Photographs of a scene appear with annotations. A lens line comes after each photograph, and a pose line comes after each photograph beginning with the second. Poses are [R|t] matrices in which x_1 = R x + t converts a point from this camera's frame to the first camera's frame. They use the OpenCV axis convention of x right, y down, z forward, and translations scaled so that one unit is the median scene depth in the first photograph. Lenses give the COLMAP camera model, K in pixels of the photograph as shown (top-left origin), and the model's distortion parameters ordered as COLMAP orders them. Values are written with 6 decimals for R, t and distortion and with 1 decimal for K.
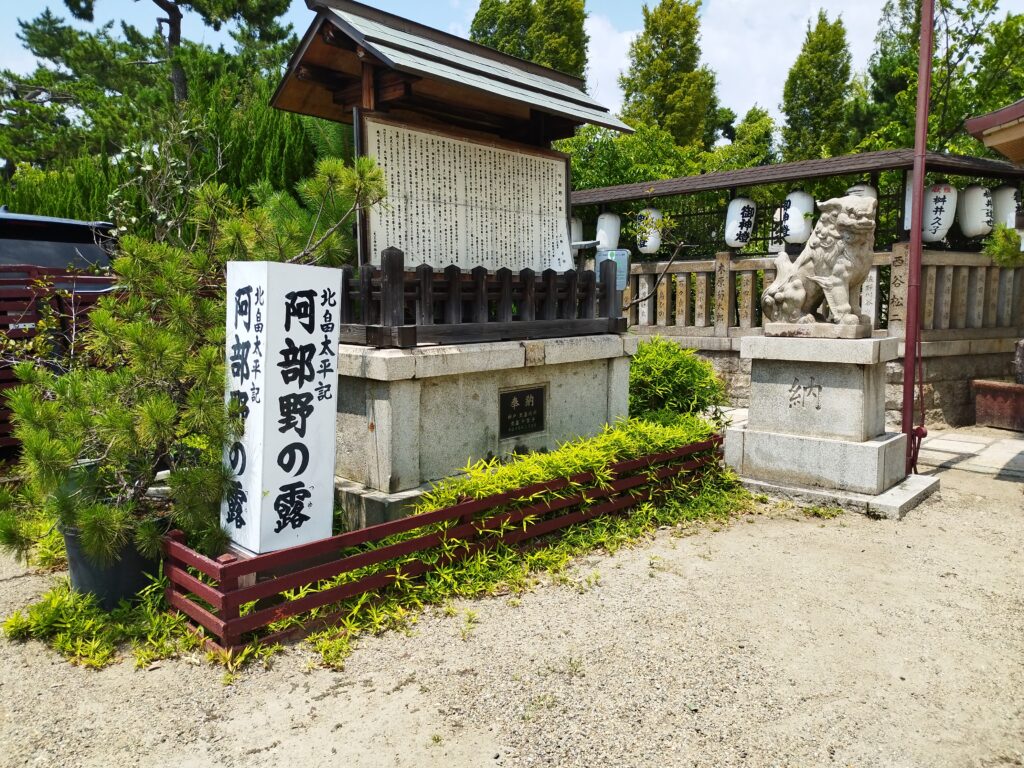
lens RADIAL K [[783.8, 0, 514.8], [0, 783.8, 385.8], [0, 0, 1]] dist [0.031903, -0.027320]
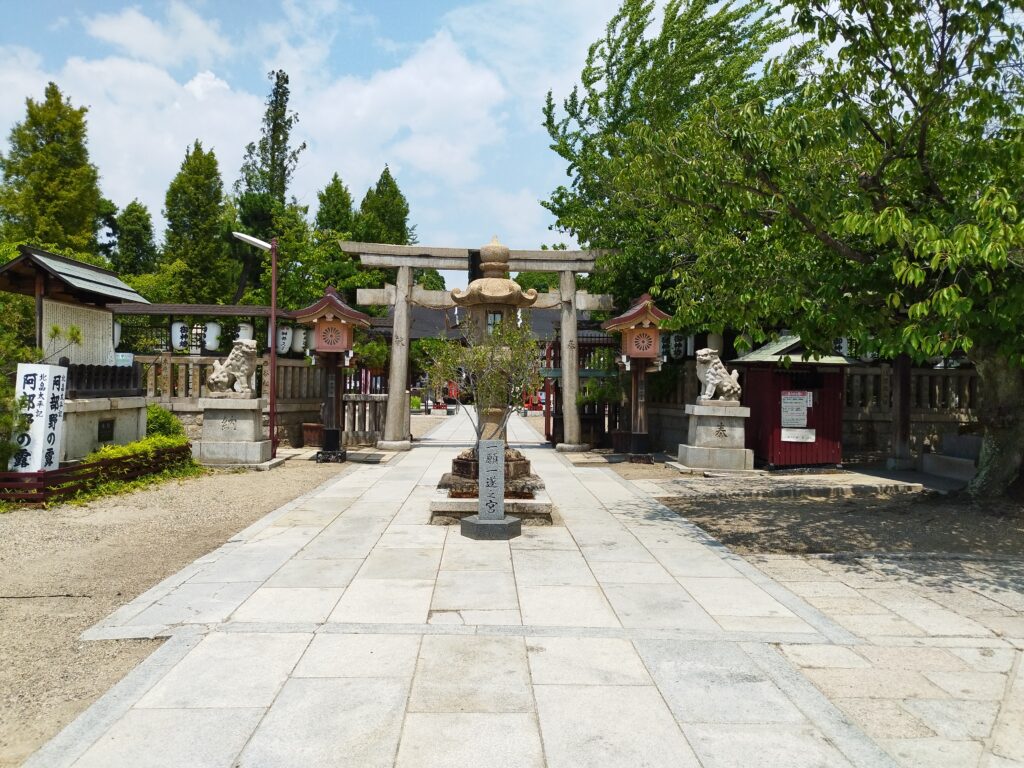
lens RADIAL K [[783.8, 0, 514.6], [0, 783.8, 379.2], [0, 0, 1]] dist [0.031903, -0.027320]
pose [[0.725781, 0.023304, 0.687531, -0.597662], [0.052497, 0.994635, -0.089131, 0.129371], [-0.685920, 0.100783, 0.720664, -1.215992]]
